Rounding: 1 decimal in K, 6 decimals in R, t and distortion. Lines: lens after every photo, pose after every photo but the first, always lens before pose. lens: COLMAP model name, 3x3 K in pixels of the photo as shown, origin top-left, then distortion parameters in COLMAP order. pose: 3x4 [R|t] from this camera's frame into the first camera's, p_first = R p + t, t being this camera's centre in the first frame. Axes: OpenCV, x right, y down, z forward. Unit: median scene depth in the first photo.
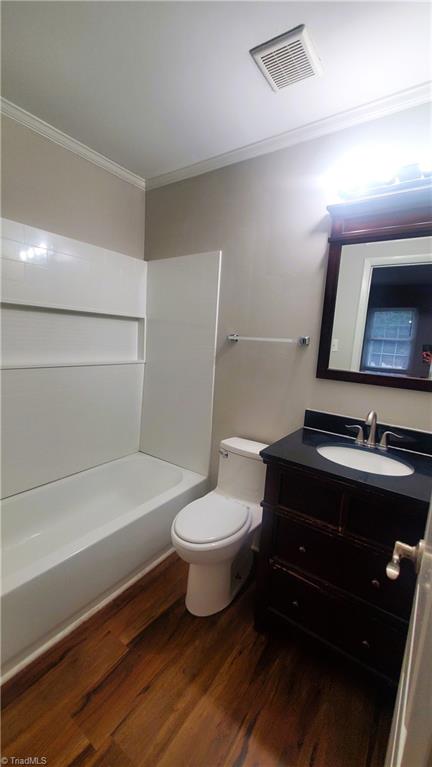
lens RADIAL K [[306.2, 0, 216.3], [0, 306.2, 384.8], [0, 0, 1]] dist [0.000315, -0.000367]
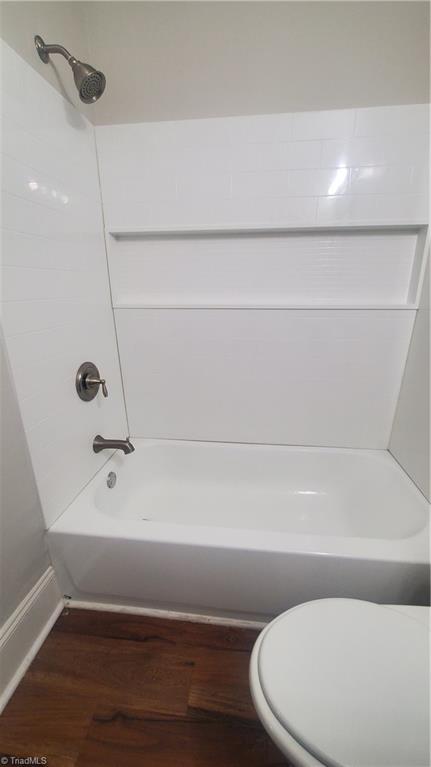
lens RADIAL K [[306.9, 0, 219.2], [0, 306.9, 380.3], [0, 0, 1]] dist [0.000528, -0.000383]
pose [[0.485971, 0.206165, -0.849311, 0.168719], [-0.100671, 0.978515, 0.179925, -0.011825], [0.868158, -0.001937, 0.496285, 0.657351]]
